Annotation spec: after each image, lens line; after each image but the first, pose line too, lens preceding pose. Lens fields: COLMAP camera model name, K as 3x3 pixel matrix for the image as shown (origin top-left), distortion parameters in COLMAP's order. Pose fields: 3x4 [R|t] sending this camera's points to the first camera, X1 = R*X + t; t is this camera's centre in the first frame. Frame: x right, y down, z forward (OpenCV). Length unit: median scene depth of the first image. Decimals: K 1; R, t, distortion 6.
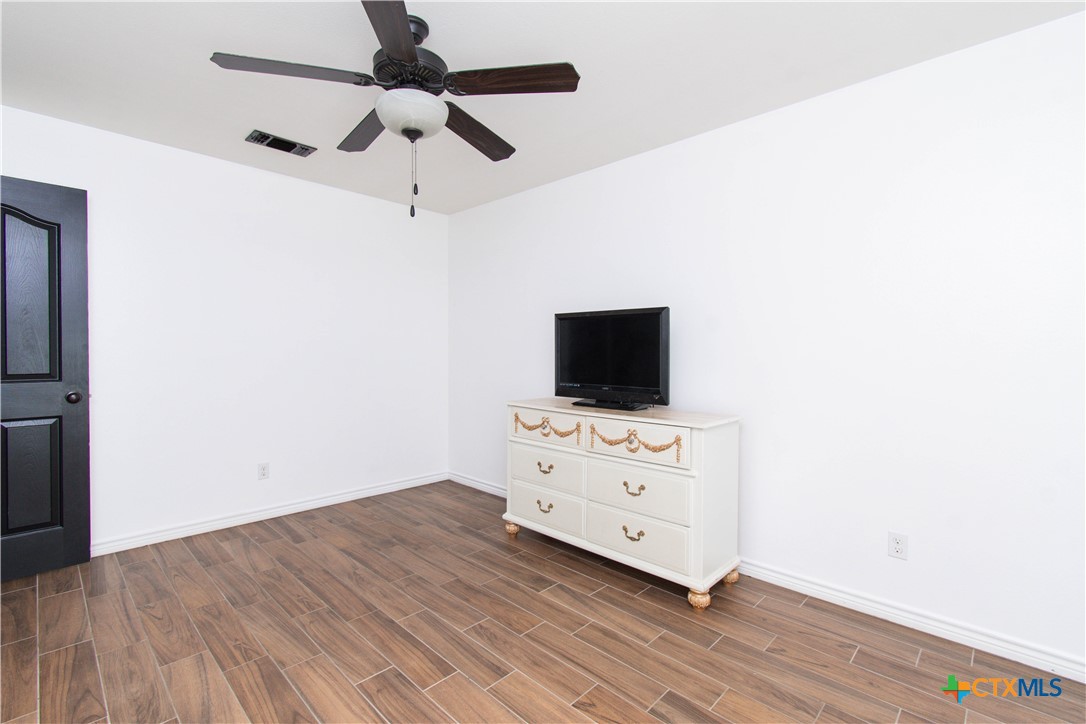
lens RADIAL K [[481.8, 0, 535.3], [0, 481.8, 351.4], [0, 0, 1]] dist [0.001808, 0.000046]
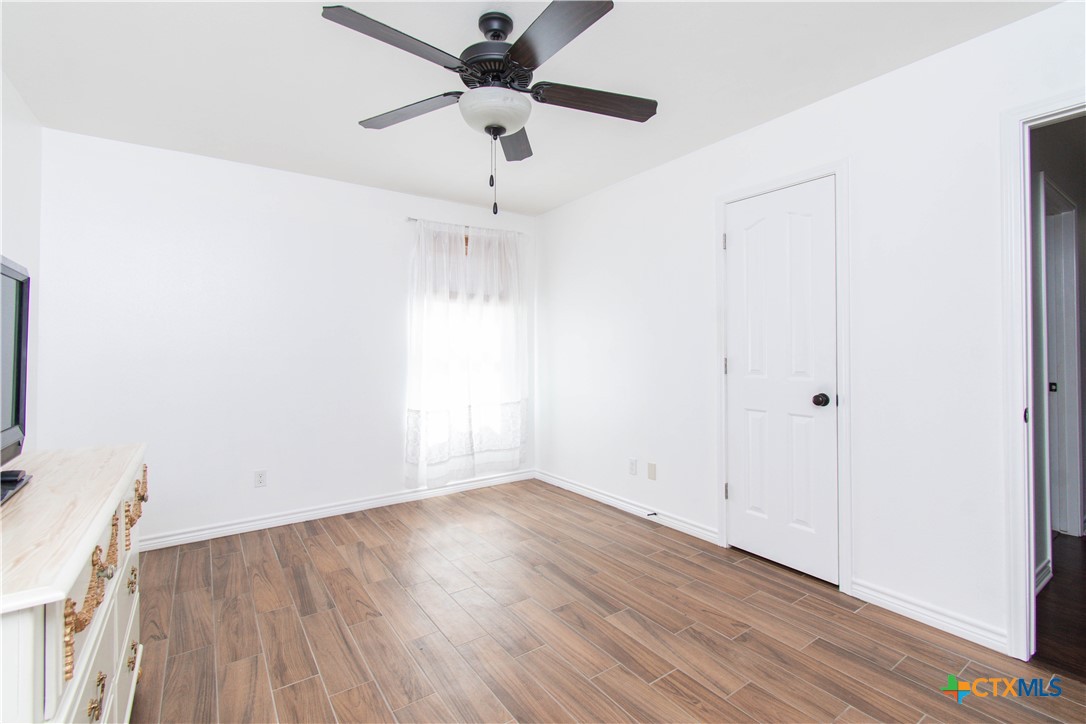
lens RADIAL K [[490.3, 0, 537.9], [0, 490.3, 337.1], [0, 0, 1]] dist [0.001318, 0.000159]
pose [[-0.980985, 0.005820, 0.193998, -0.404520], [0.001464, 0.999744, -0.022587, -0.002848], [-0.194080, -0.021874, -0.980742, 1.489556]]
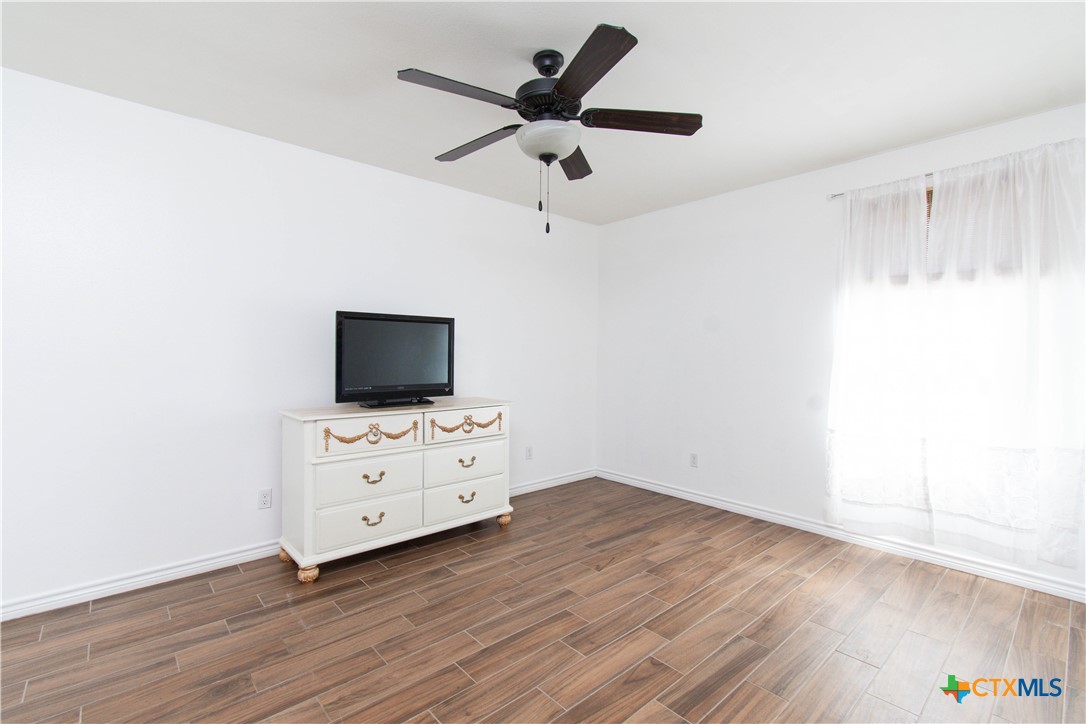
lens RADIAL K [[481.8, 0, 535.3], [0, 481.8, 351.4], [0, 0, 1]] dist [0.001808, 0.000046]
pose [[0.081717, 0.000049, 0.996656, -1.028865], [-0.004927, 0.999988, 0.000354, -0.005667], [-0.996643, -0.004939, 0.081716, 0.713283]]
